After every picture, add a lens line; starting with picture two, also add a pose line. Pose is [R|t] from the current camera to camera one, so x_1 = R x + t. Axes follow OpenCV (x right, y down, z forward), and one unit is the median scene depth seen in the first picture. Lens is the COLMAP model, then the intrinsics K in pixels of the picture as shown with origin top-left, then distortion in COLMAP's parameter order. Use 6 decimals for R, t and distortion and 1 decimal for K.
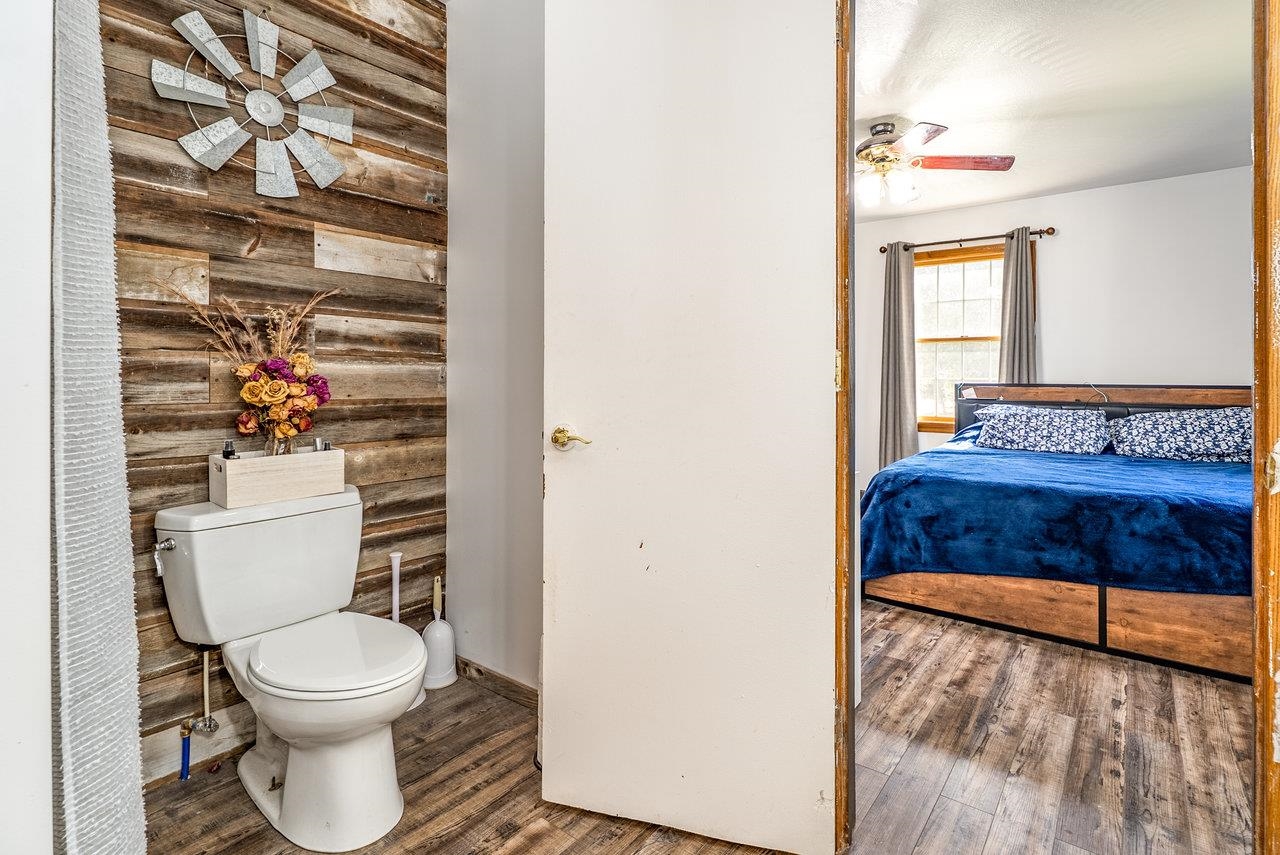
lens RADIAL K [[621.4, 0, 674.6], [0, 621.4, 375.9], [0, 0, 1]] dist [0.006327, 0.001053]
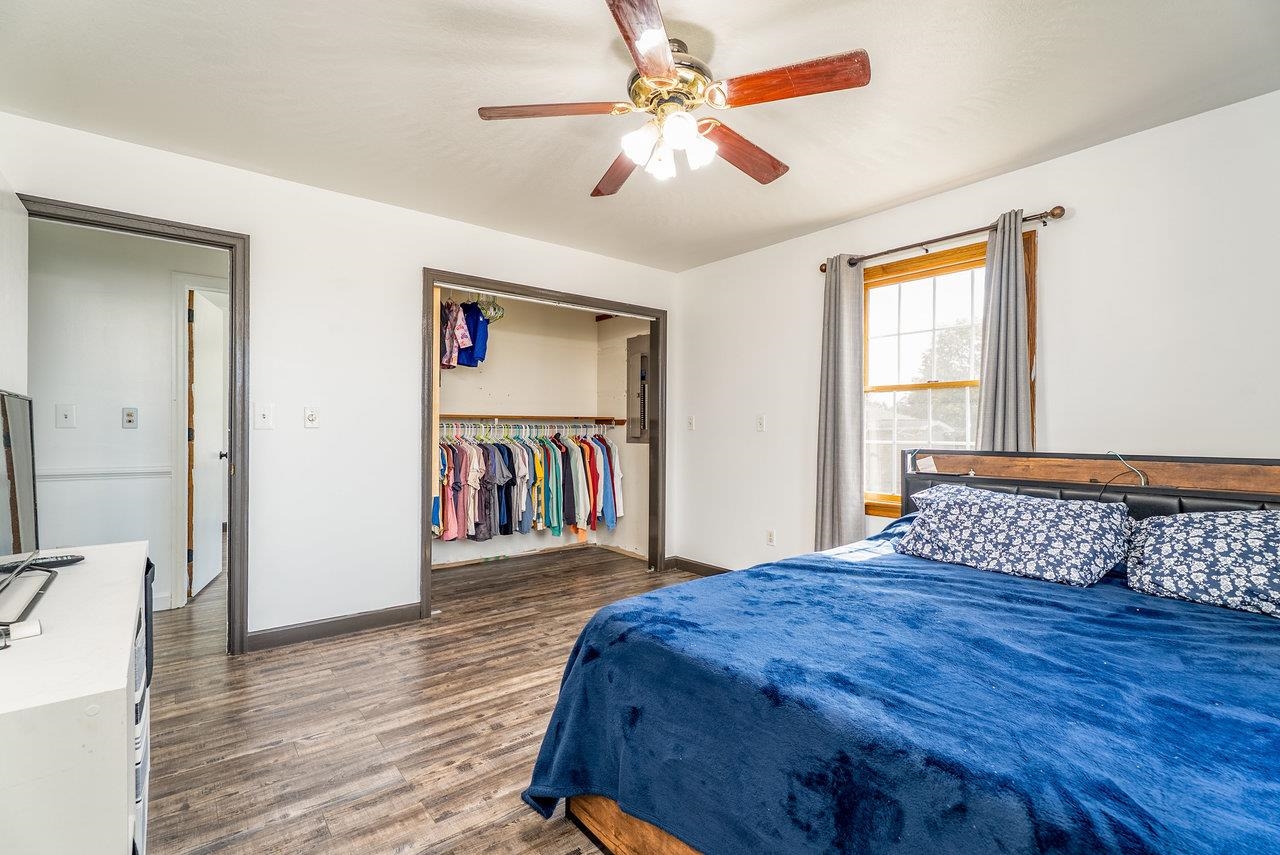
lens RADIAL K [[574.5, 0, 633.3], [0, 574.5, 430.6], [0, 0, 1]] dist [0.005301, -0.001532]
pose [[0.965871, -0.001984, -0.259017, 0.399234], [0.002077, 0.999998, 0.000085, -0.012111], [0.259016, -0.000620, 0.965873, 0.377767]]
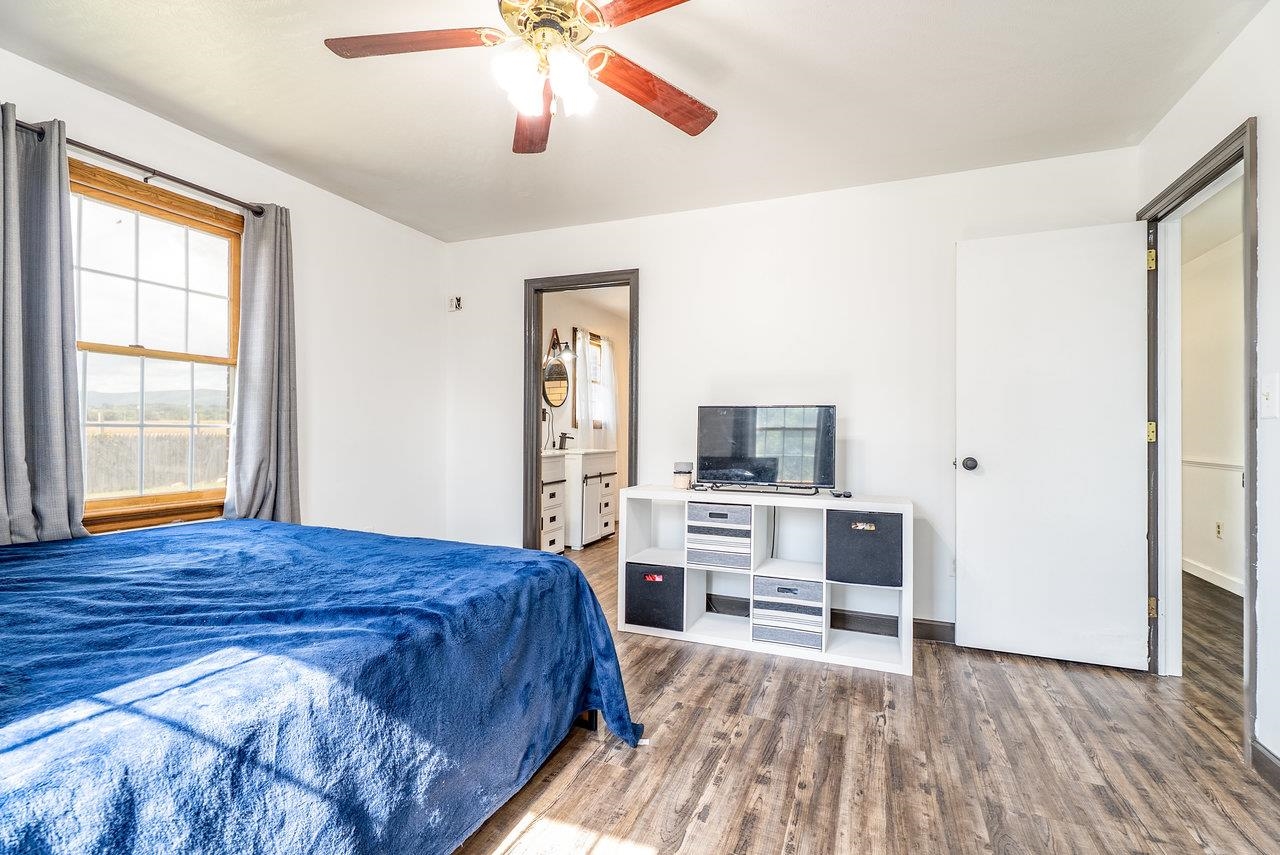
lens RADIAL K [[574.5, 0, 635.9], [0, 574.5, 428.8], [0, 0, 1]] dist [0.005301, -0.001532]
pose [[-0.970805, -0.016967, -0.239270, 0.332995], [-0.014954, 0.999836, -0.010228, 0.006695], [0.239404, -0.006352, -0.970899, 1.323204]]
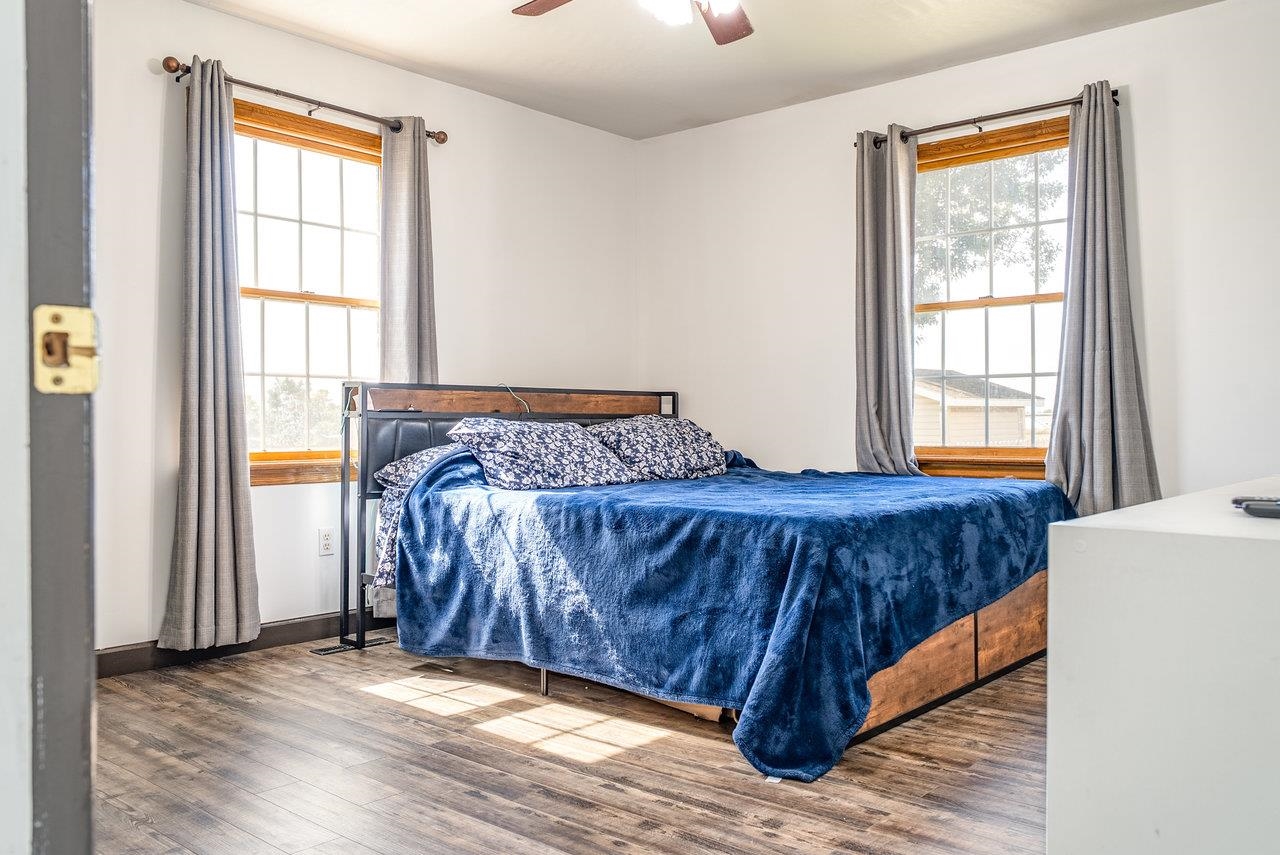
lens RADIAL K [[1044.0, 0, 638.1], [0, 1044.0, 426.5], [0, 0, 1]] dist [-0.025541, 0.051256]
pose [[0.078663, -0.009431, 0.996857, -0.471889], [-0.000581, 0.999955, 0.009506, 0.049661], [-0.996901, -0.001327, 0.078654, 0.856154]]
